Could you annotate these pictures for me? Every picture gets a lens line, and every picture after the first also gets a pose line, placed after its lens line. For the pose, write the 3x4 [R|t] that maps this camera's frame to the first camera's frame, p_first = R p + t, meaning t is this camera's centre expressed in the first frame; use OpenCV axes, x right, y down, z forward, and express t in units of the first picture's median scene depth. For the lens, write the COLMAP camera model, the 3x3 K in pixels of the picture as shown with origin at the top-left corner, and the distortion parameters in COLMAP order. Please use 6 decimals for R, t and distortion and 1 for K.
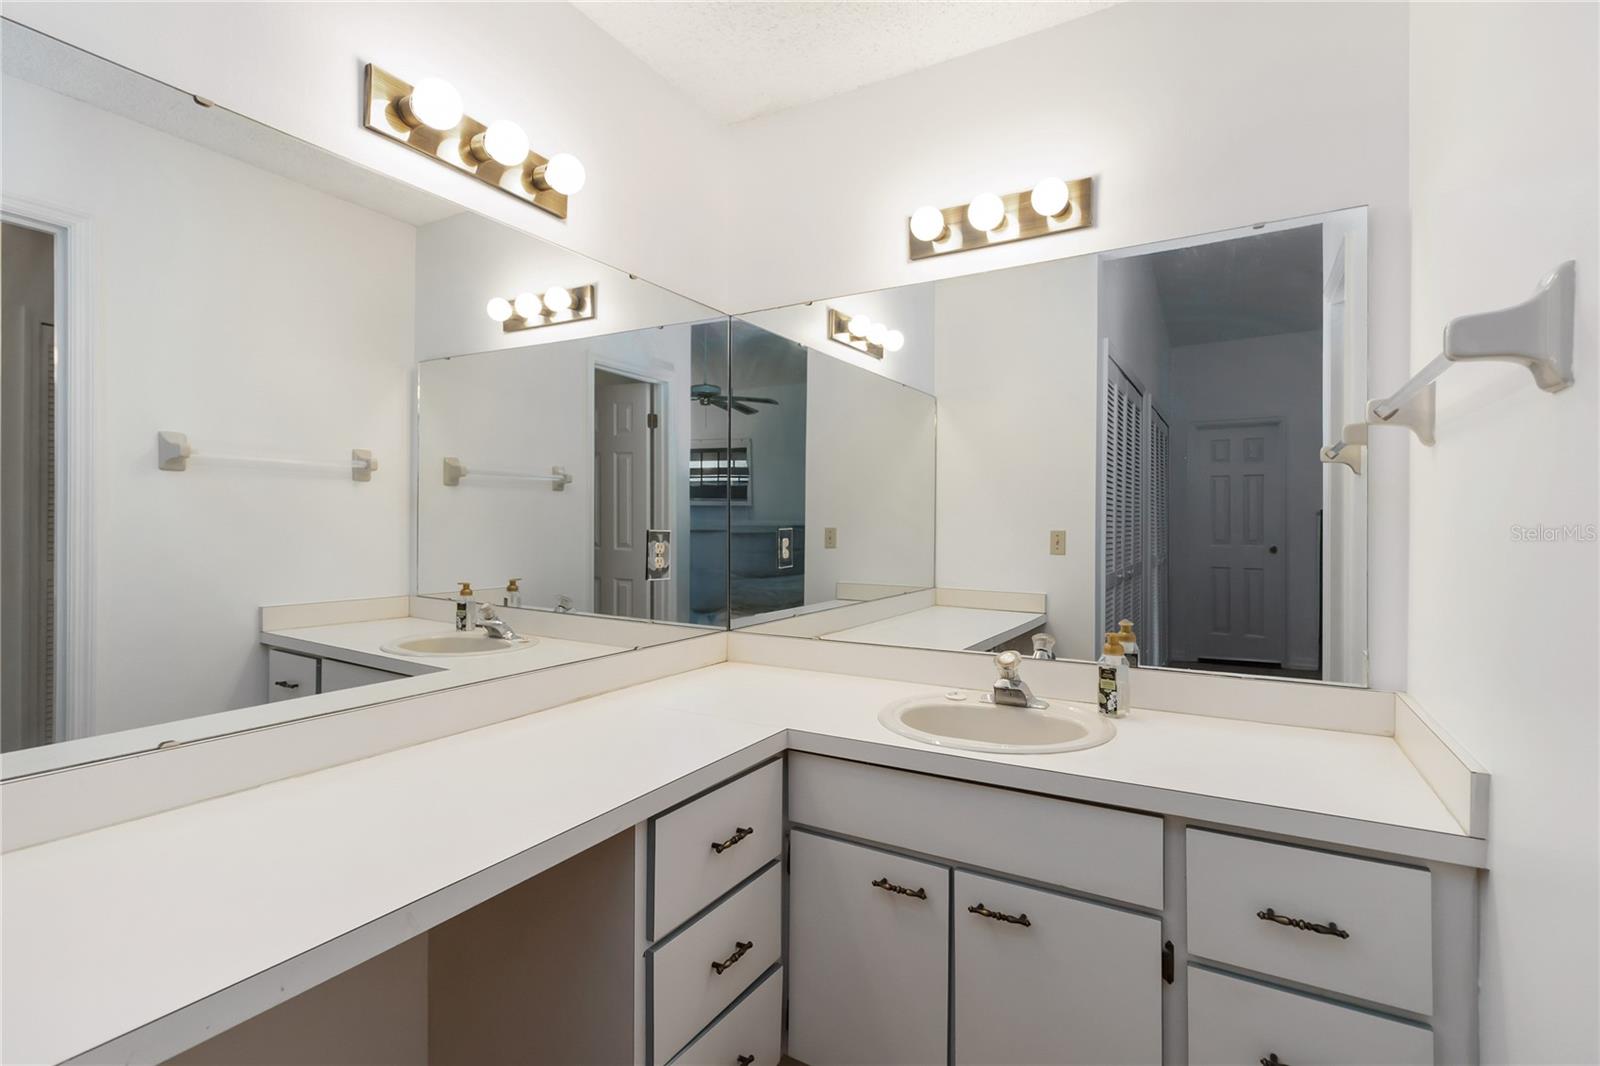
lens RADIAL K [[752.6, 0, 801.9], [0, 752.6, 530.4], [0, 0, 1]] dist [-0.001529, -0.000347]
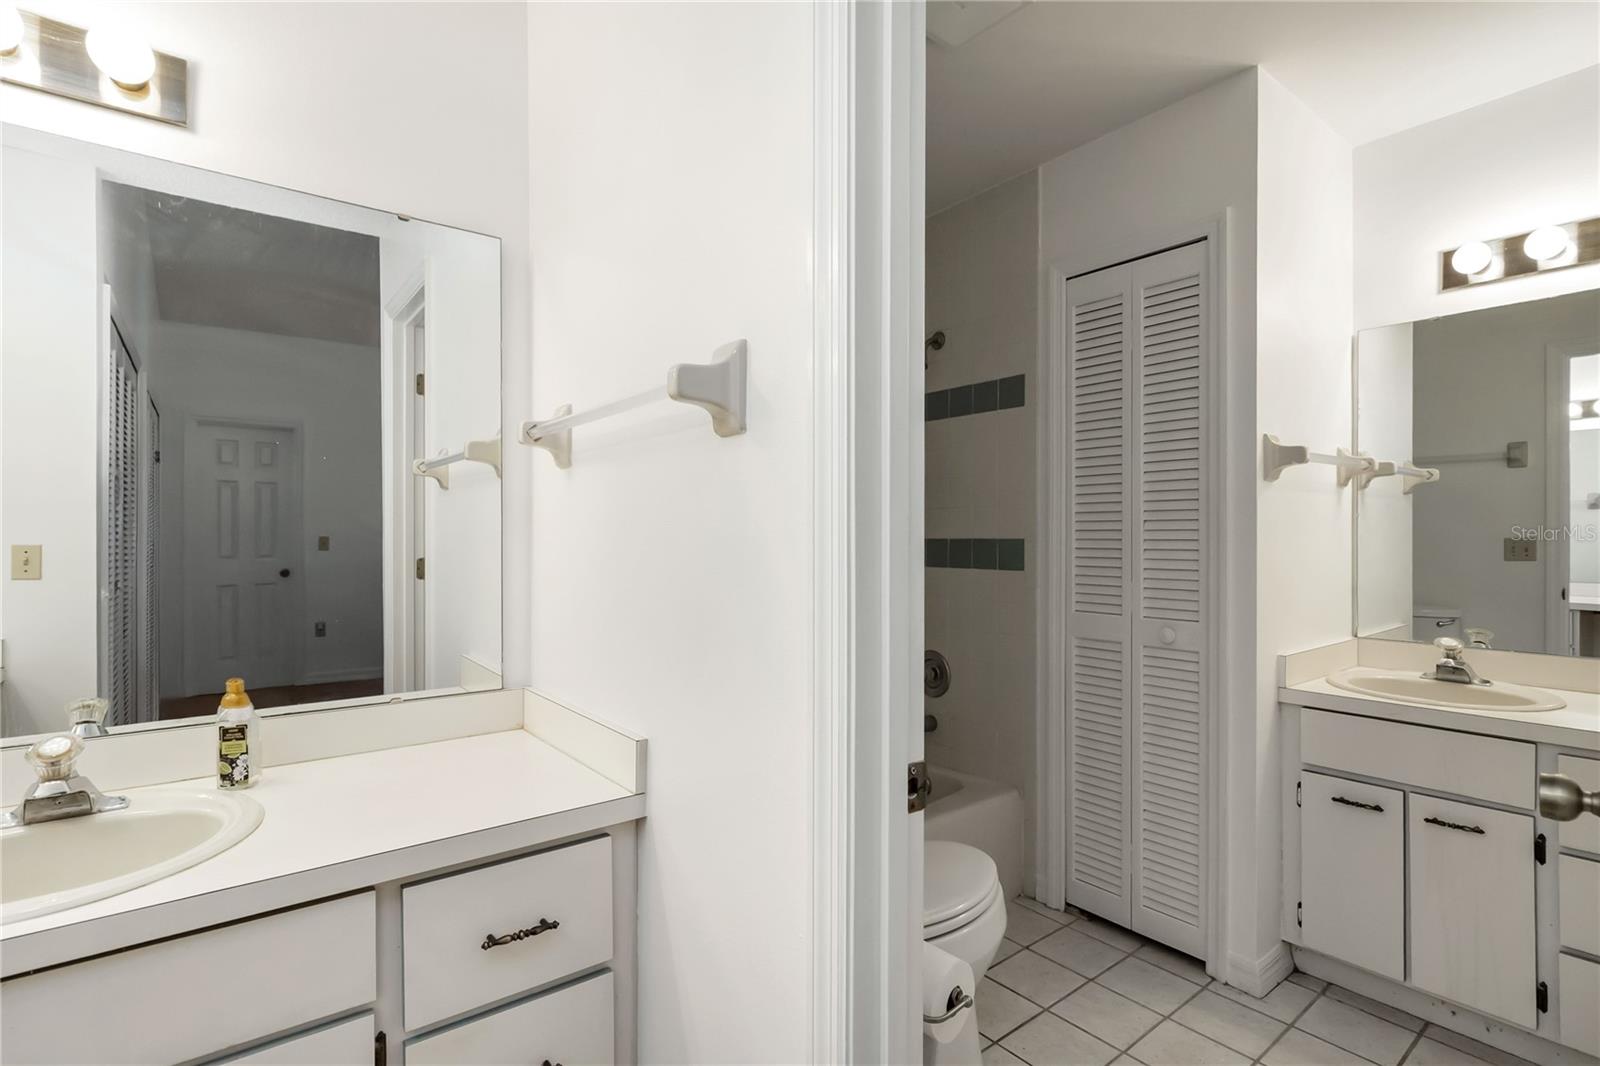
lens RADIAL K [[759.2, 0, 801.3], [0, 759.2, 542.5], [0, 0, 1]] dist [-0.000130, 0.000780]
pose [[0.371096, -0.006505, 0.928572, -0.107878], [0.006323, 0.999970, 0.004479, -0.001462], [-0.928573, 0.004209, 0.371126, 0.223377]]
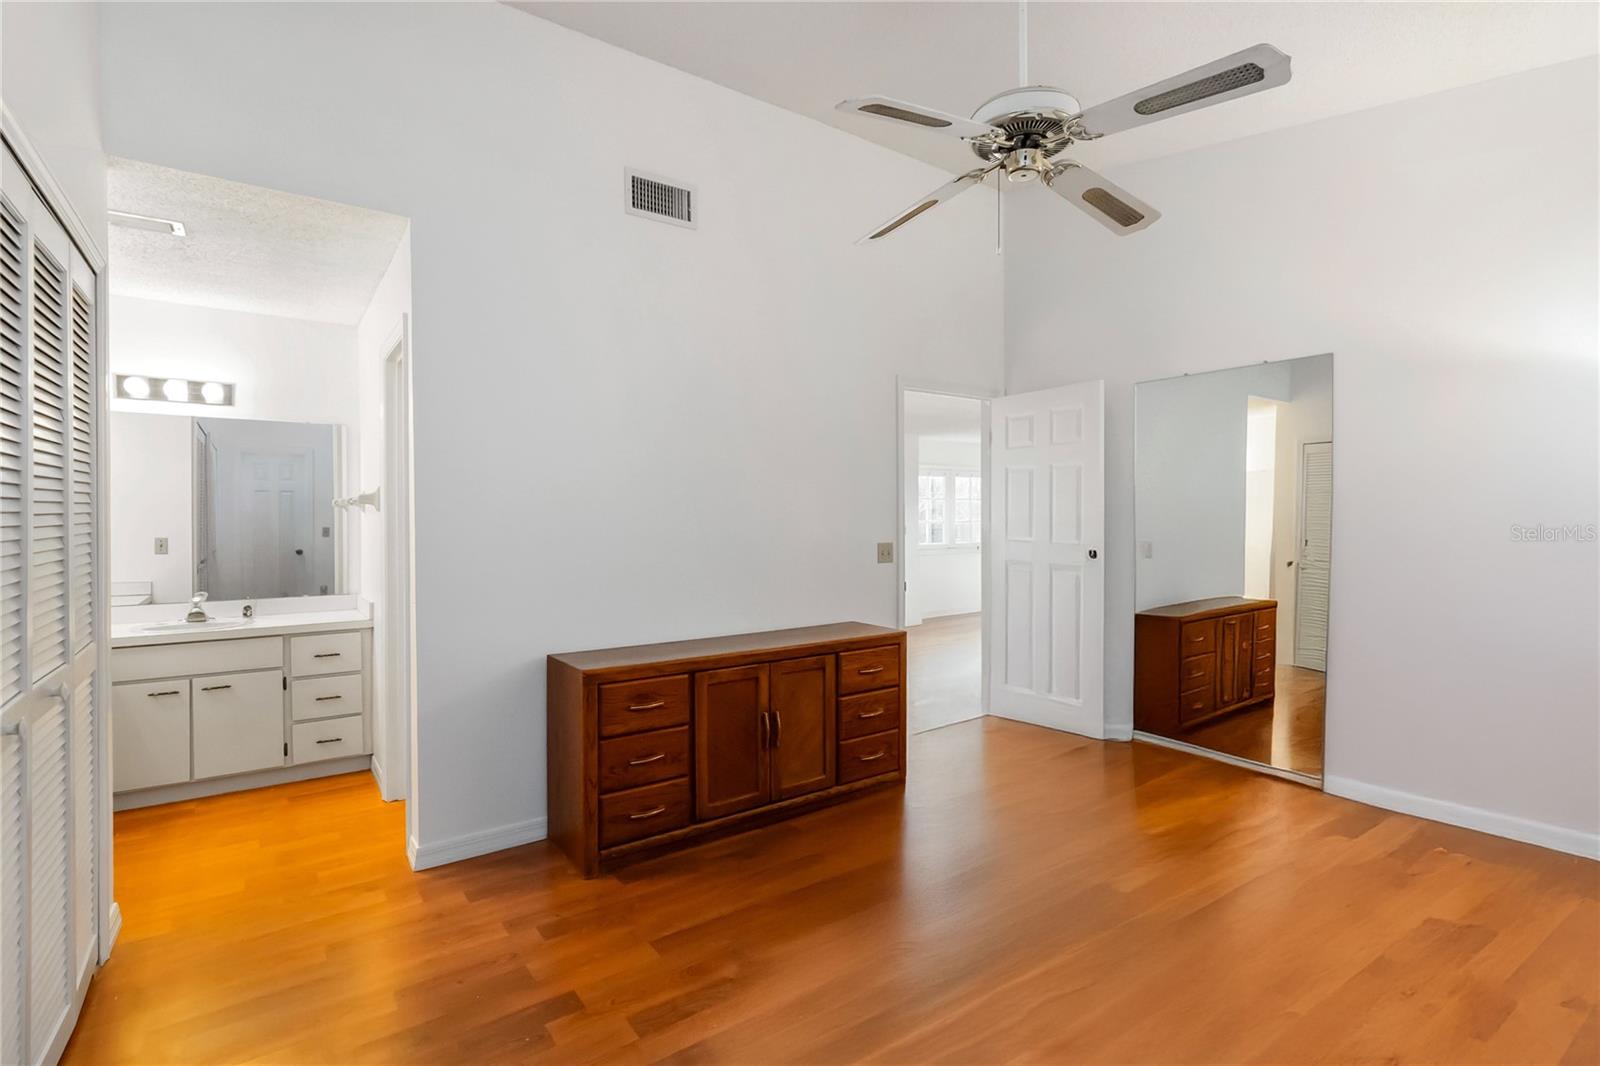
lens RADIAL K [[752.6, 0, 801.9], [0, 752.6, 530.4], [0, 0, 1]] dist [-0.001529, -0.000347]
pose [[0.404318, -0.014332, 0.914506, -1.296236], [0.006407, 0.999897, 0.012838, -0.065024], [-0.914596, 0.000668, 0.404368, -1.931064]]
